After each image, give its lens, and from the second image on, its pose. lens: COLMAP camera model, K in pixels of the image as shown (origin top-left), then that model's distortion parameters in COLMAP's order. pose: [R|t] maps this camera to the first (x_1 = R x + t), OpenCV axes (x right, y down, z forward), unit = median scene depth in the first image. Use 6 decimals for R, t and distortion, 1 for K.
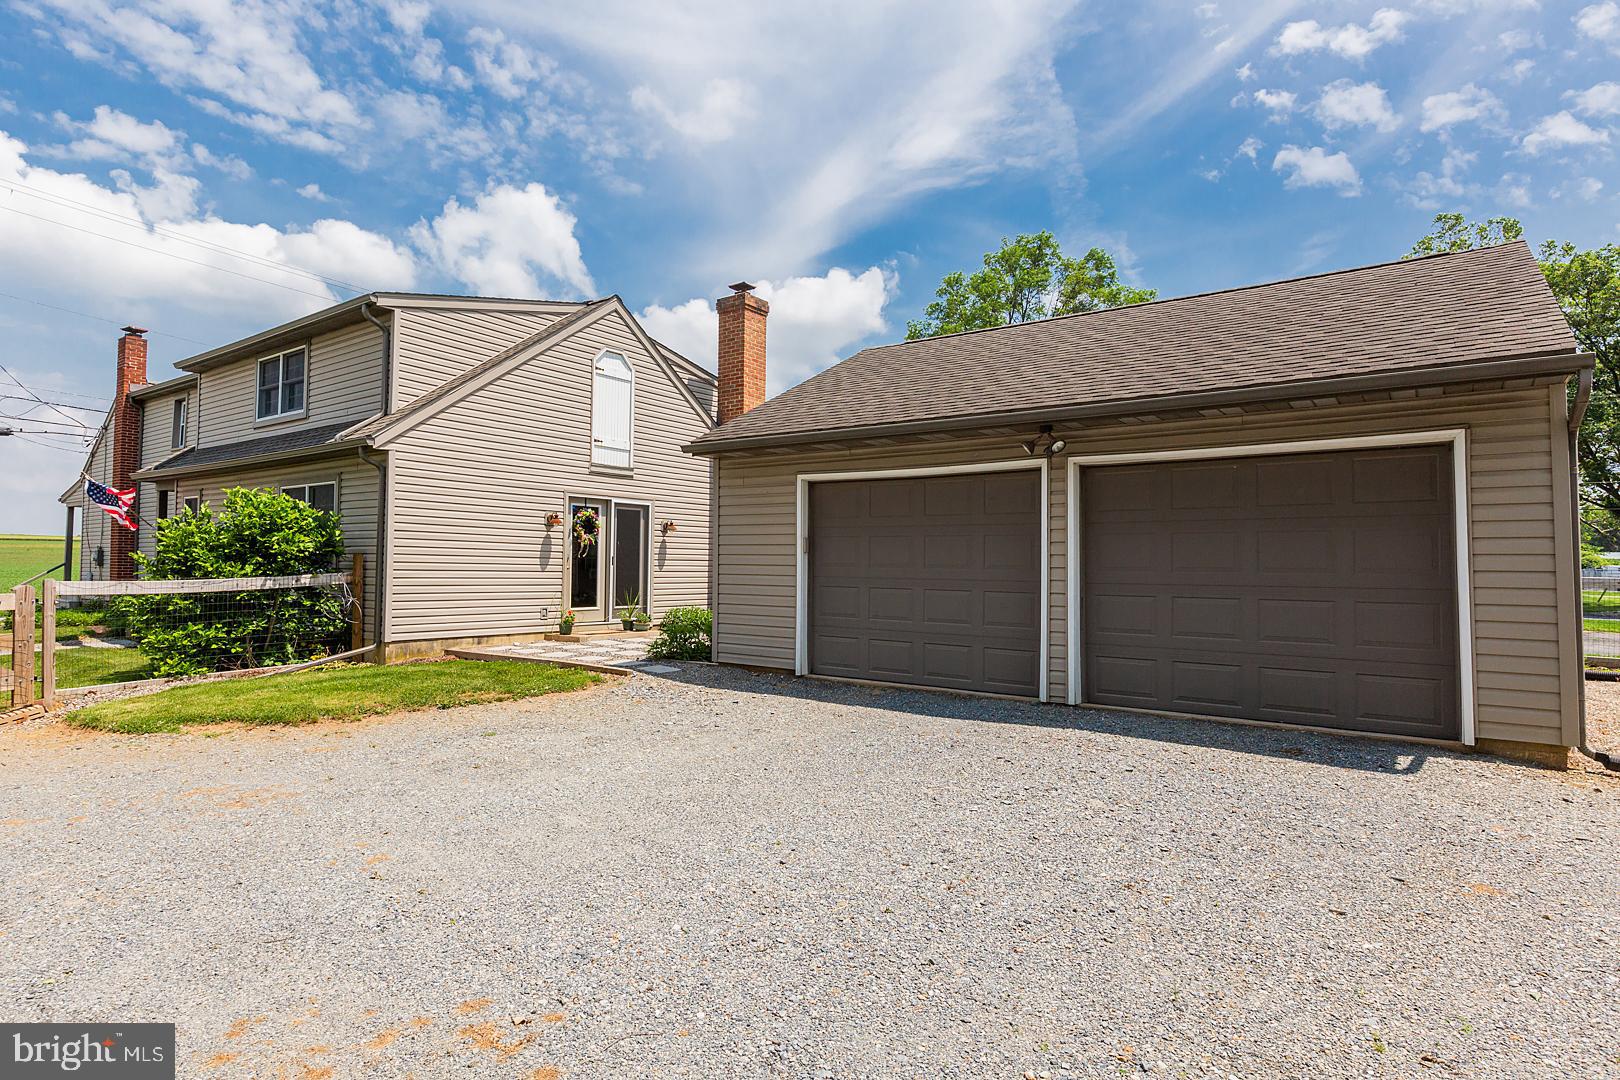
lens RADIAL K [[852.4, 0, 790.3], [0, 852.4, 546.2], [0, 0, 1]] dist [-0.001846, 0.000398]
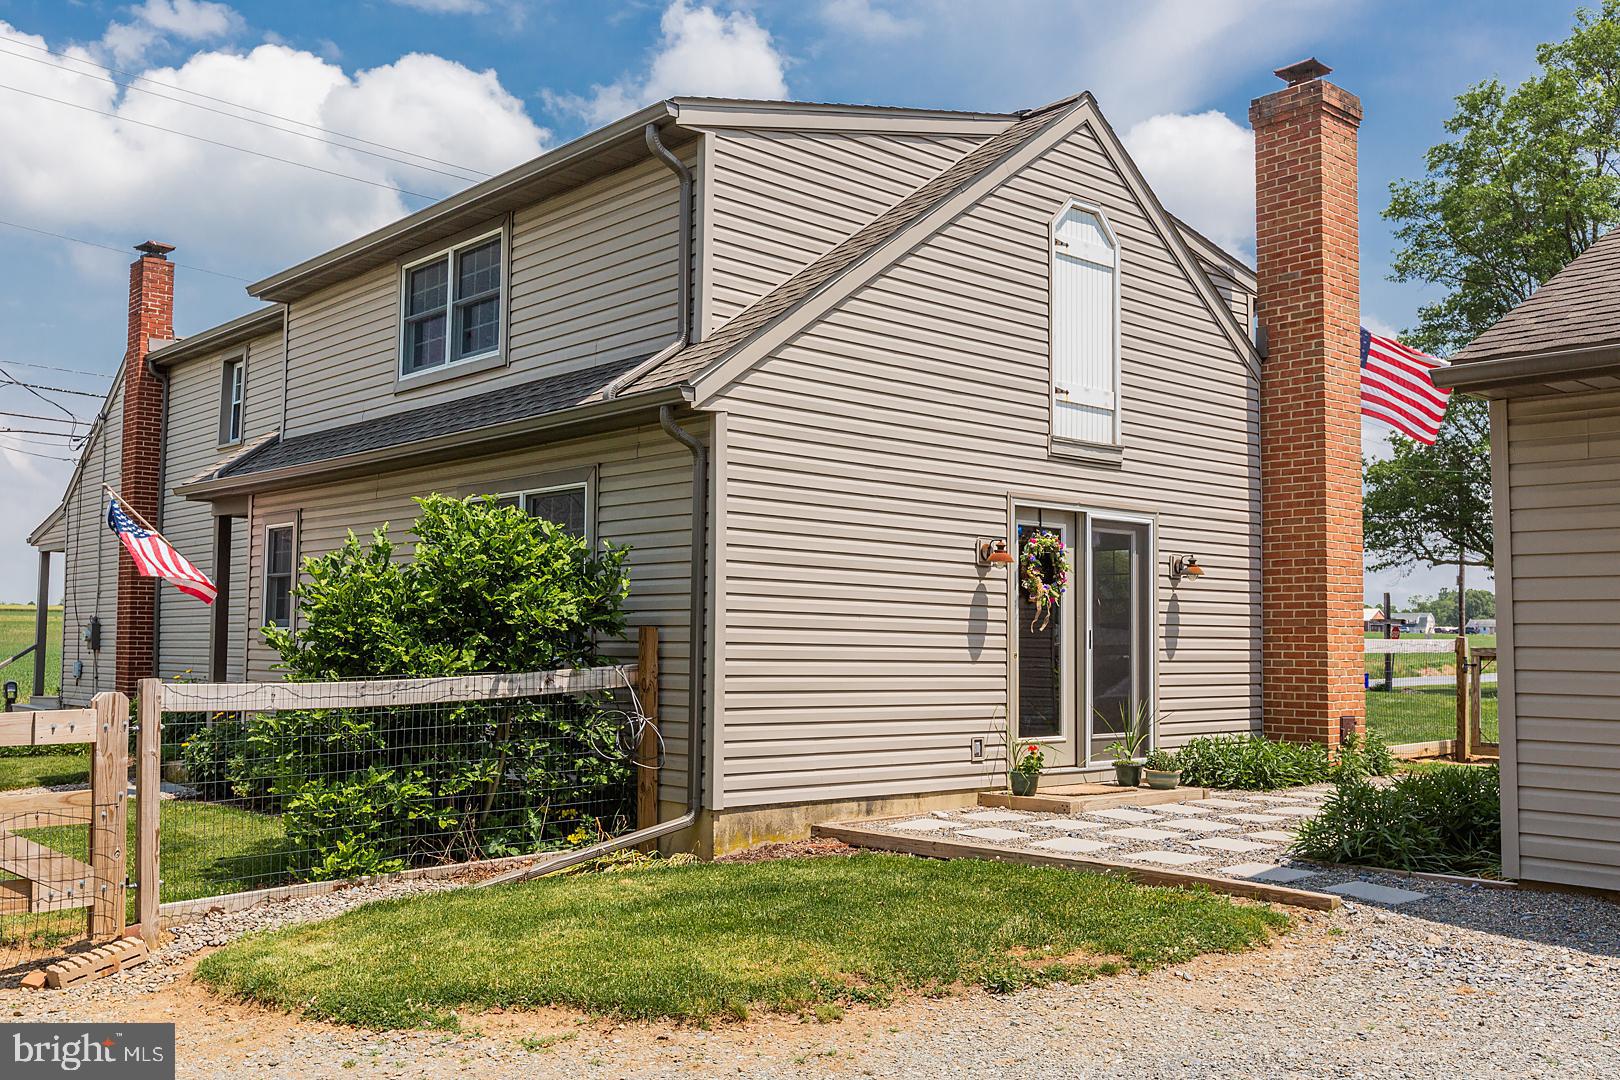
lens RADIAL K [[1482.1, 0, 768.1], [0, 1482.1, 570.2], [0, 0, 1]] dist [-0.012382, 0.017859]
pose [[0.977023, -0.012044, -0.212795, -0.222892], [0.005882, 0.999546, -0.029565, 0.001790], [0.213054, 0.027634, 0.976649, 0.156440]]
